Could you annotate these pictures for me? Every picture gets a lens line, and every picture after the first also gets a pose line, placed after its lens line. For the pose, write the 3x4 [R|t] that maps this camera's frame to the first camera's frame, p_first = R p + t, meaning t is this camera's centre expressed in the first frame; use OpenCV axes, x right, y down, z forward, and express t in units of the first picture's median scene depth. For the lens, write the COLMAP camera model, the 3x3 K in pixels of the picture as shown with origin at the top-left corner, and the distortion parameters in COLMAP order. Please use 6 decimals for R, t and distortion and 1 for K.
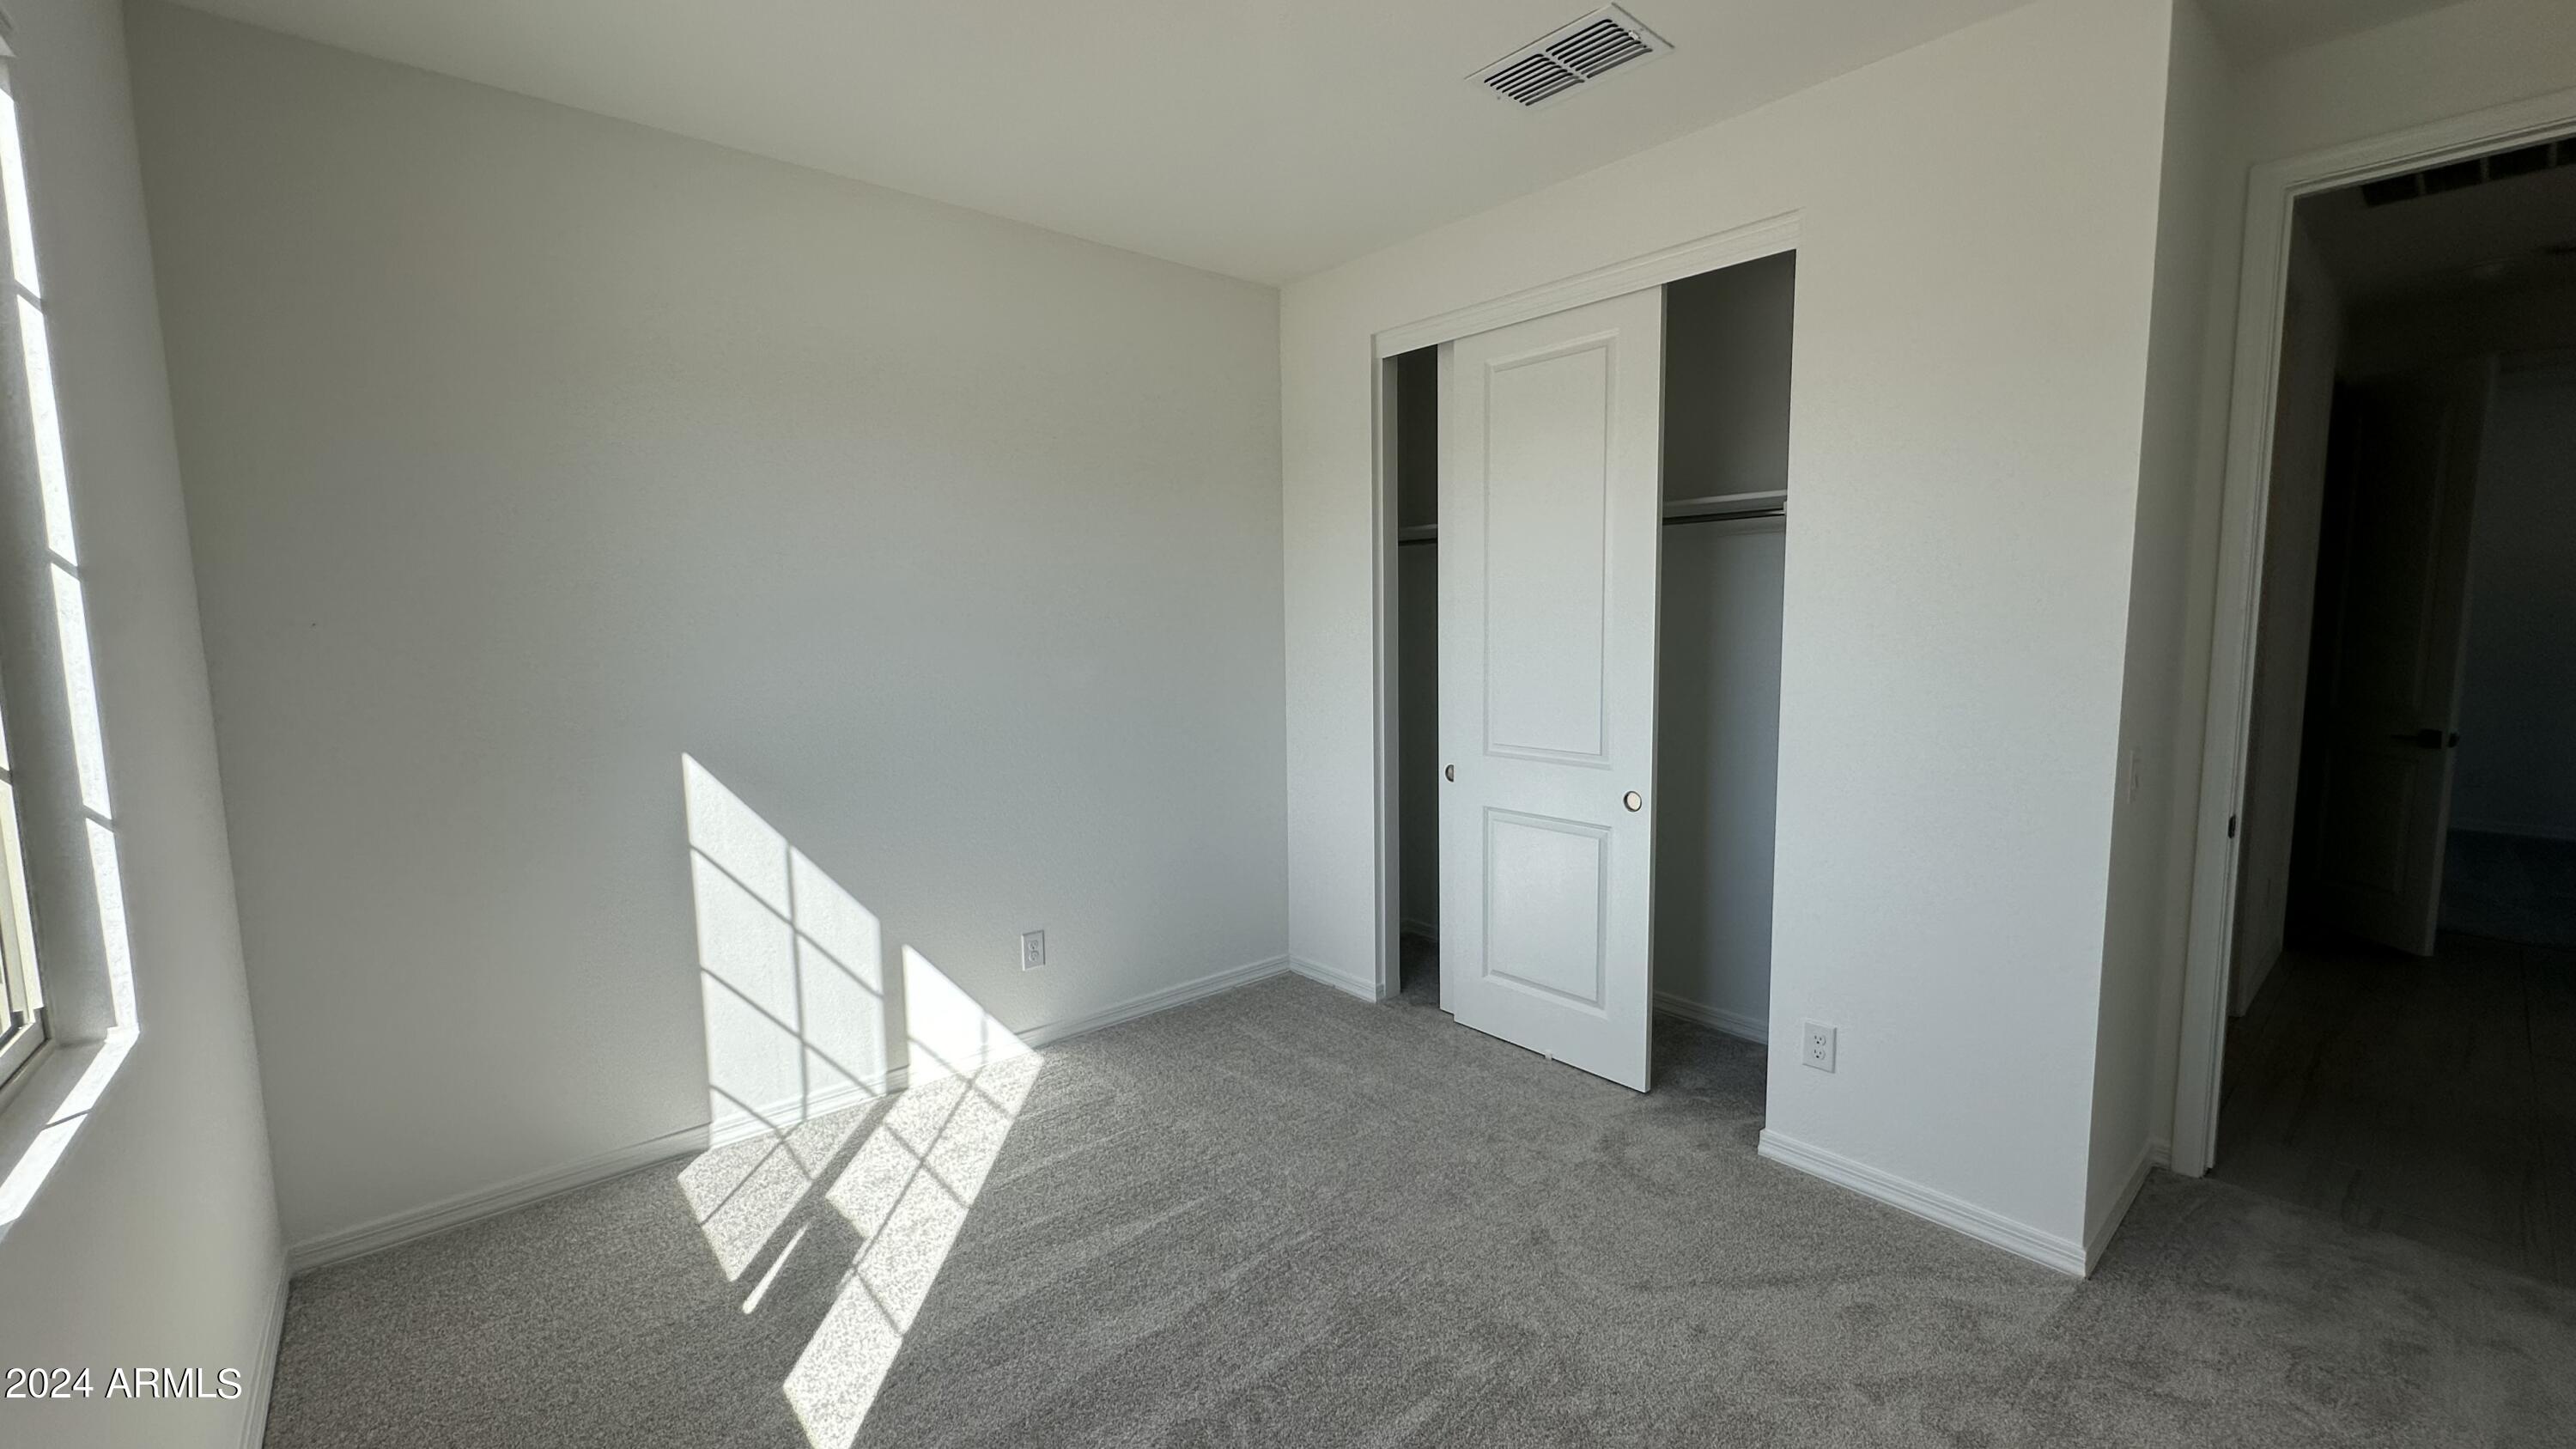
lens RADIAL K [[1029.8, 0, 1283.8], [0, 1029.8, 723.1], [0, 0, 1]] dist [-0.001519, 0.000089]
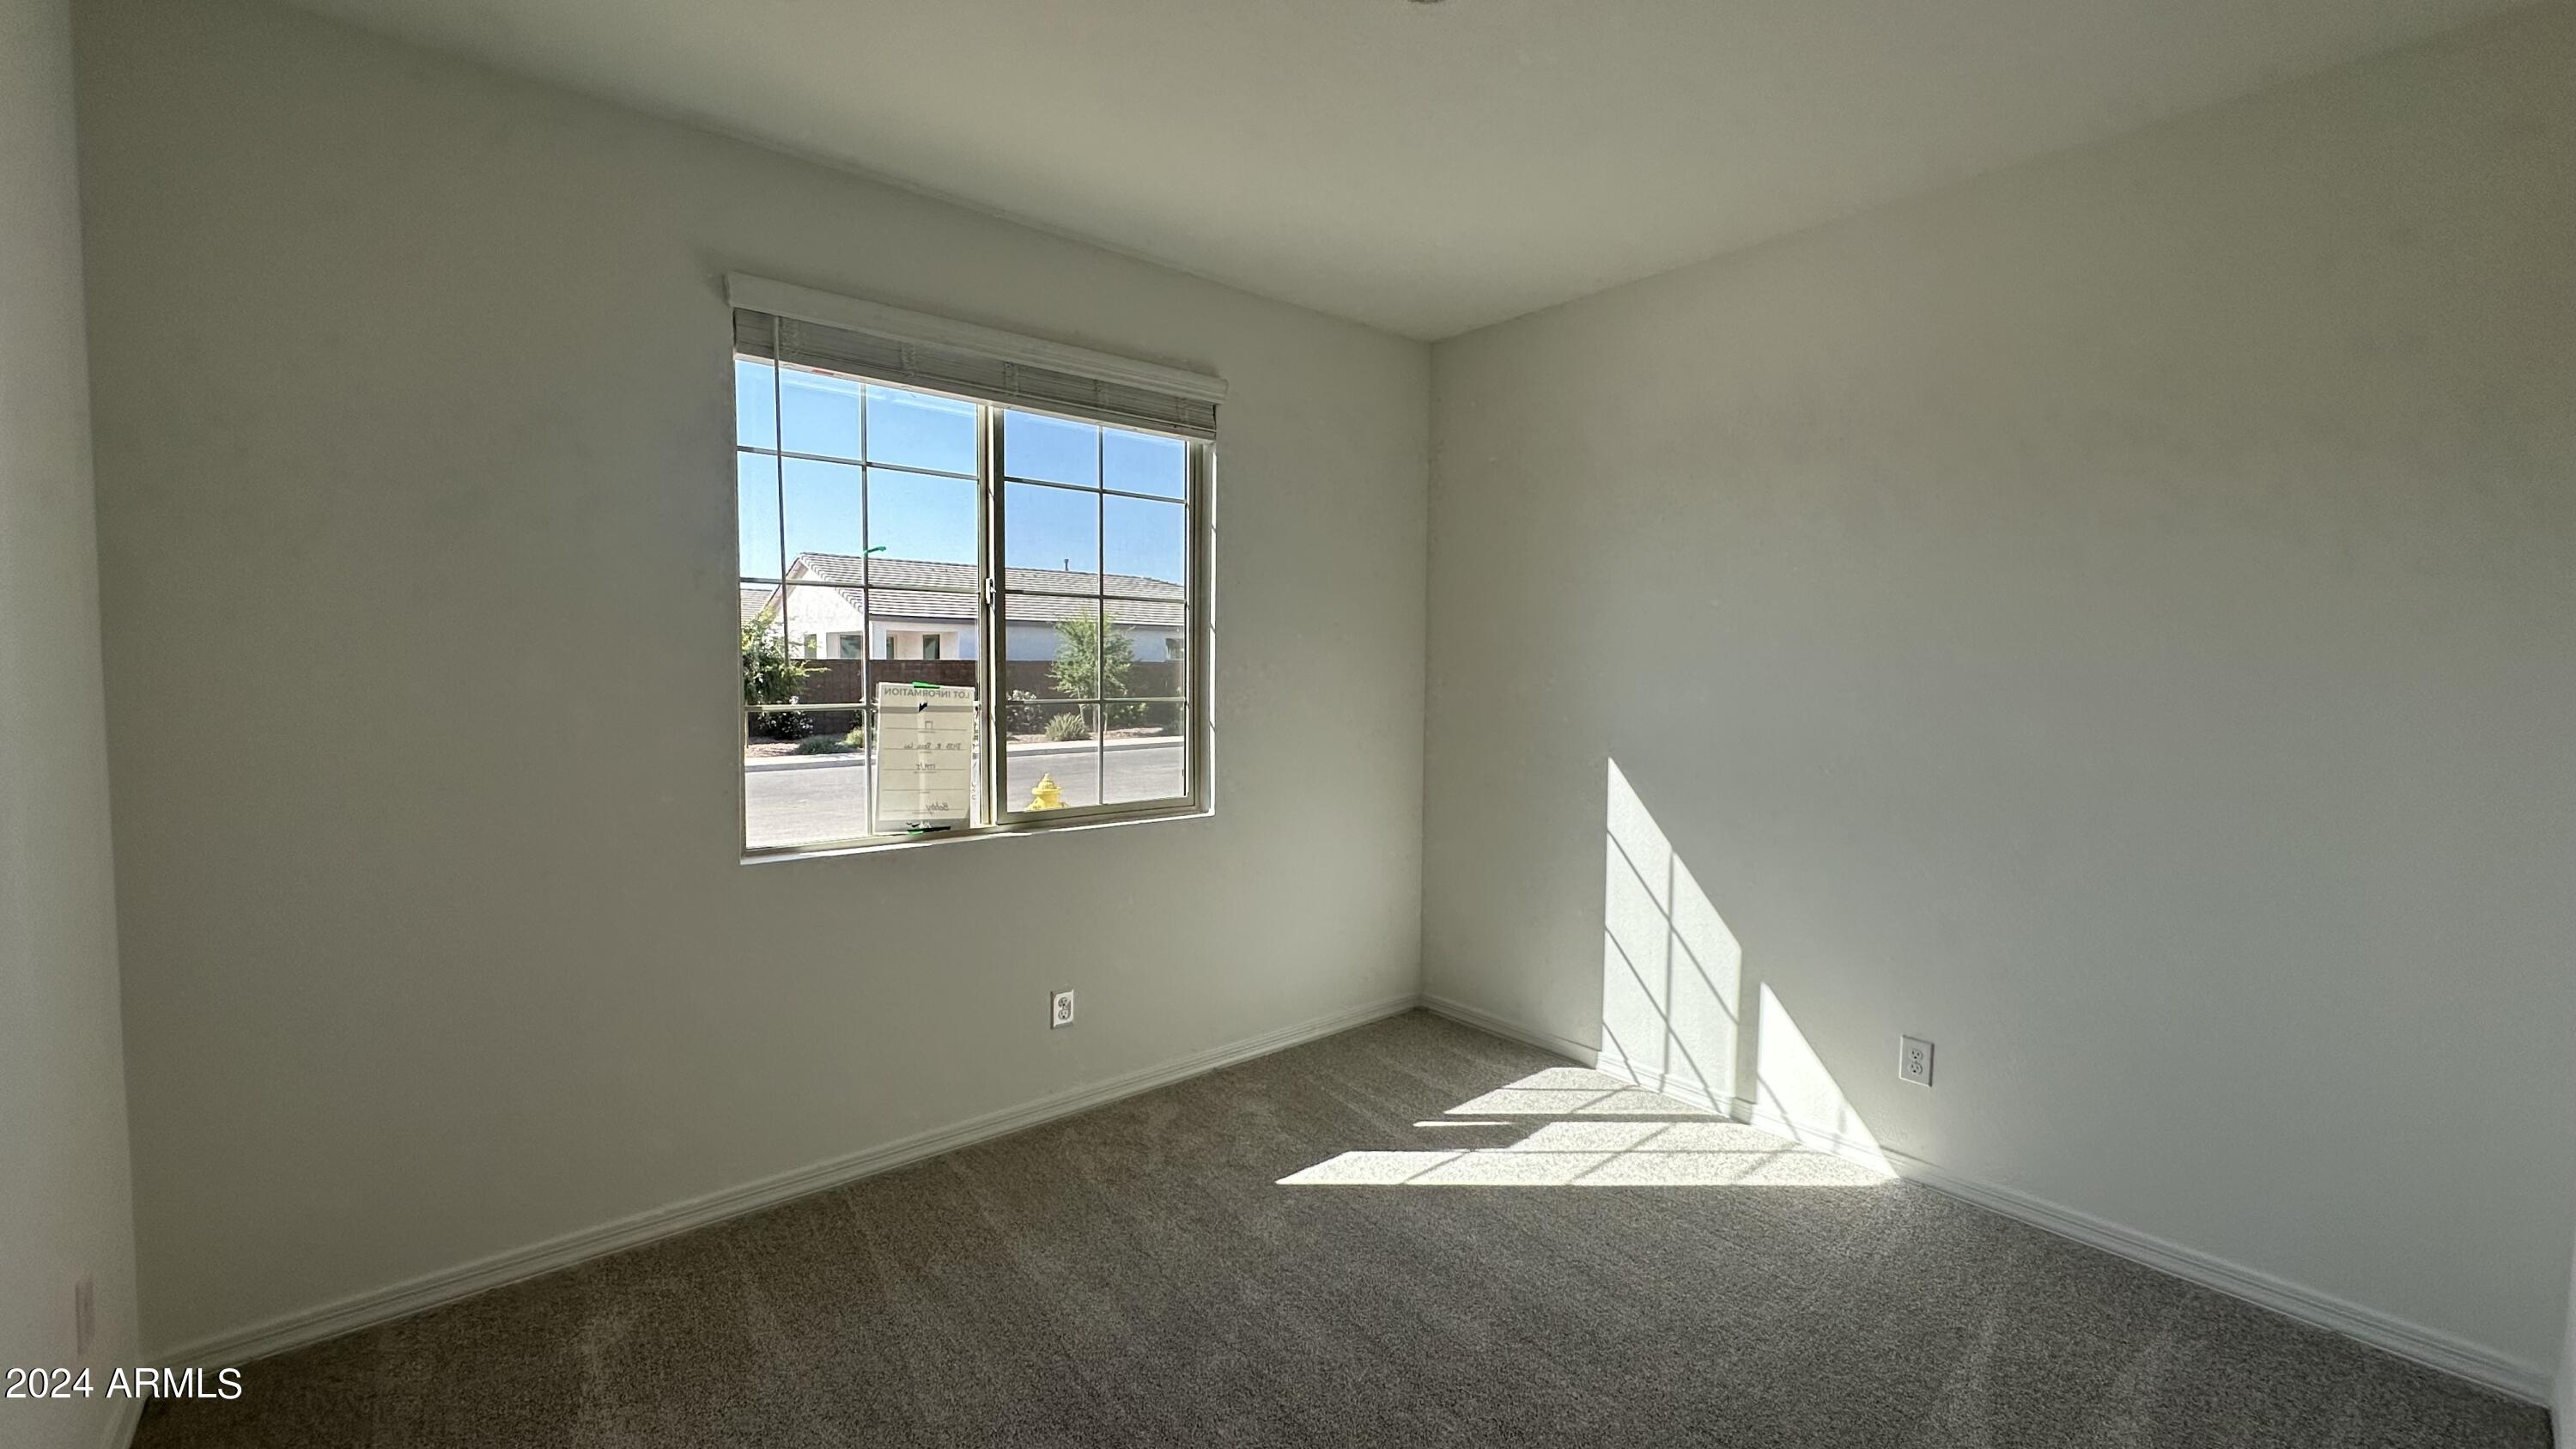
lens RADIAL K [[1029.8, 0, 1283.8], [0, 1029.8, 723.1], [0, 0, 1]] dist [-0.001519, 0.000089]
pose [[-0.023785, 0.070916, -0.997199, 0.665221], [-0.106068, 0.991672, 0.073053, -0.061719], [0.994074, 0.107508, -0.016065, 0.568631]]
